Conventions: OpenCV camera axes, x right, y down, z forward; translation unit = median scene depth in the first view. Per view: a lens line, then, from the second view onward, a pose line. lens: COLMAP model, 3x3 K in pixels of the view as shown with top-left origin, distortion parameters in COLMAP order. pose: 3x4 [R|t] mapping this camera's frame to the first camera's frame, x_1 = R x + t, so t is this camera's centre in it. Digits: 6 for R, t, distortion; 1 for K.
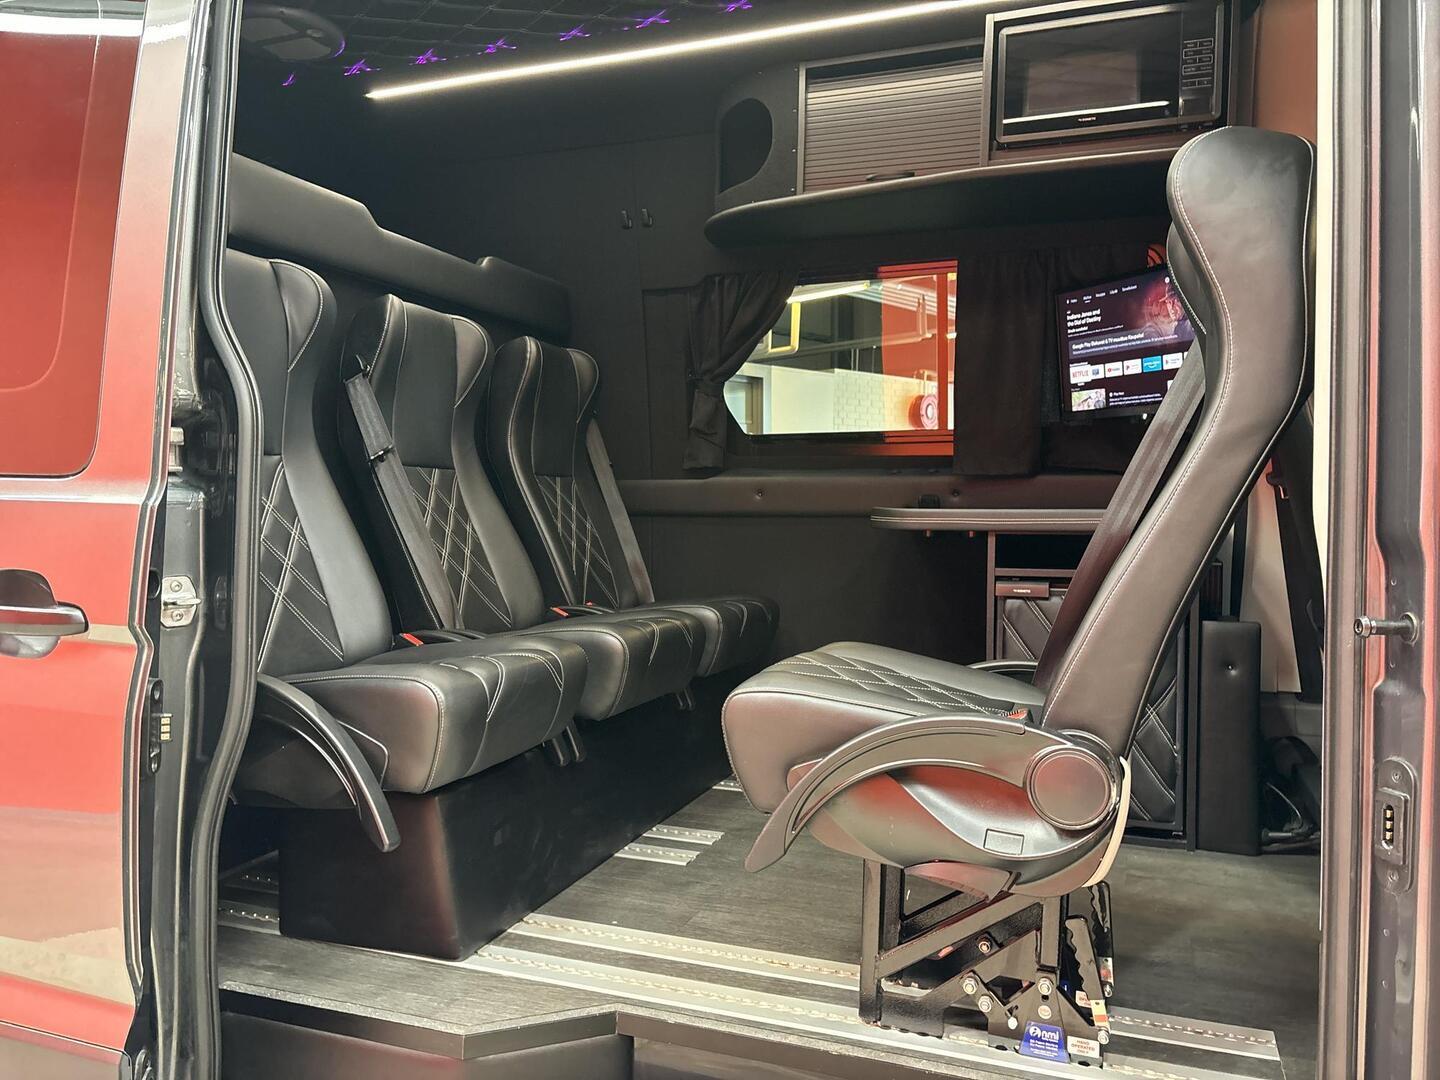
lens RADIAL K [[1089.7, 0, 720.7], [0, 1089.7, 540.3], [0, 0, 1]] dist [-0.000069, 0.000533]
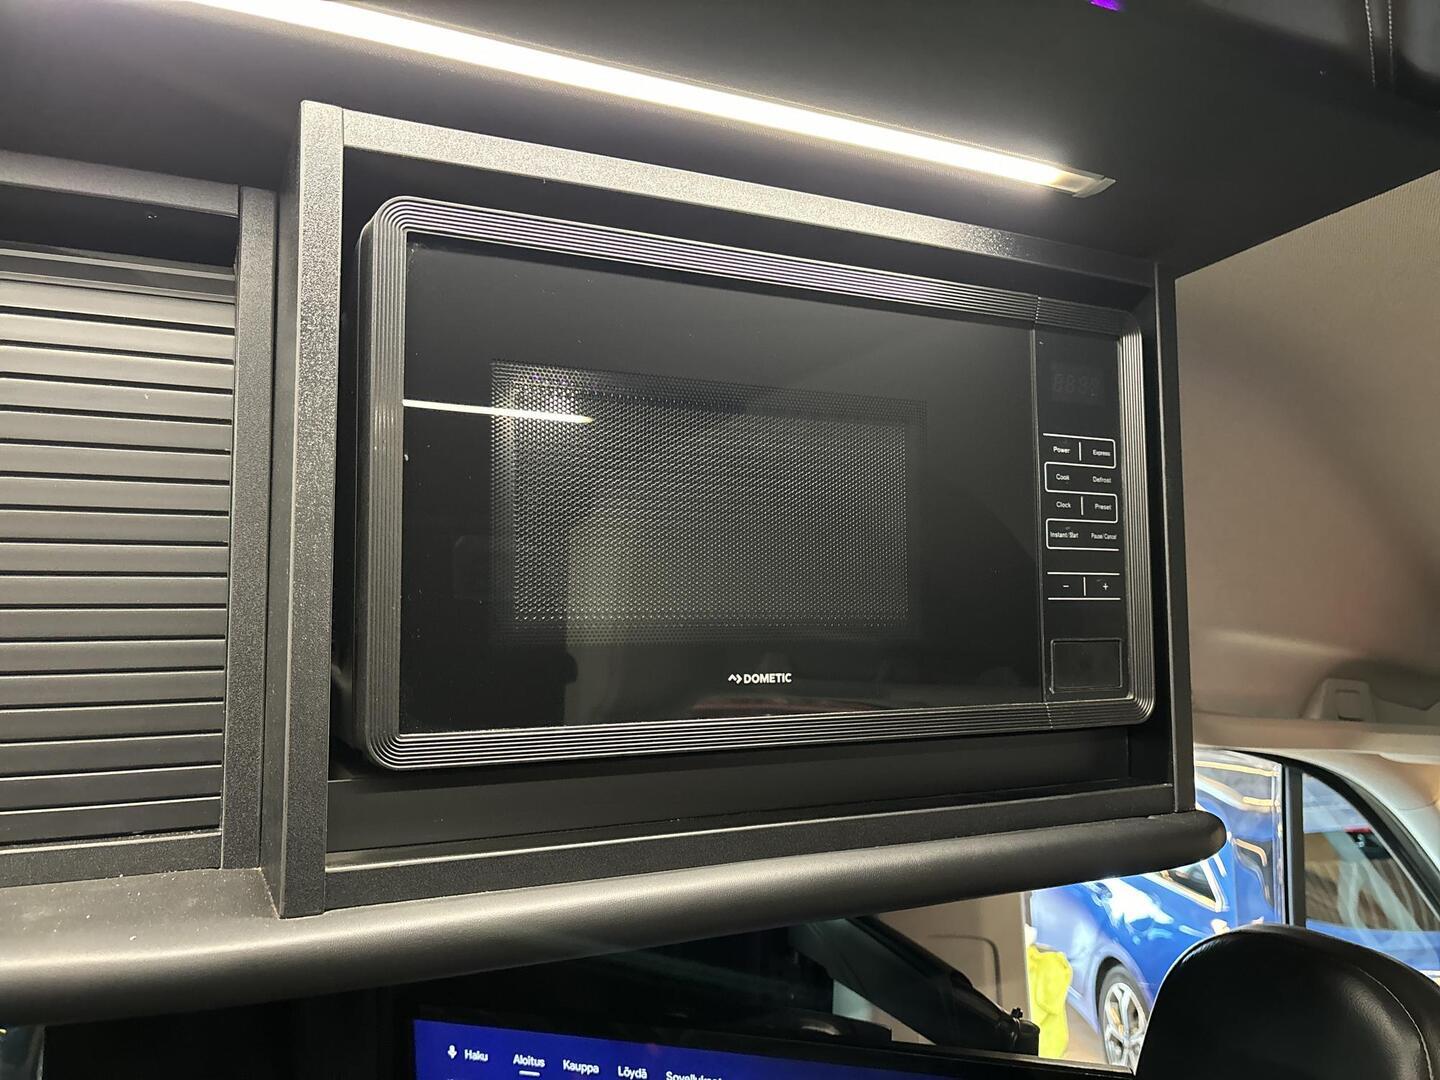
lens RADIAL K [[1089.7, 0, 721.0], [0, 1089.7, 538.4], [0, 0, 1]] dist [-0.000069, 0.000533]
pose [[0.690567, 0.048604, 0.721634, 0.159148], [0.042106, 0.993346, -0.107198, -0.382081], [-0.722042, 0.104412, 0.683925, 0.823814]]
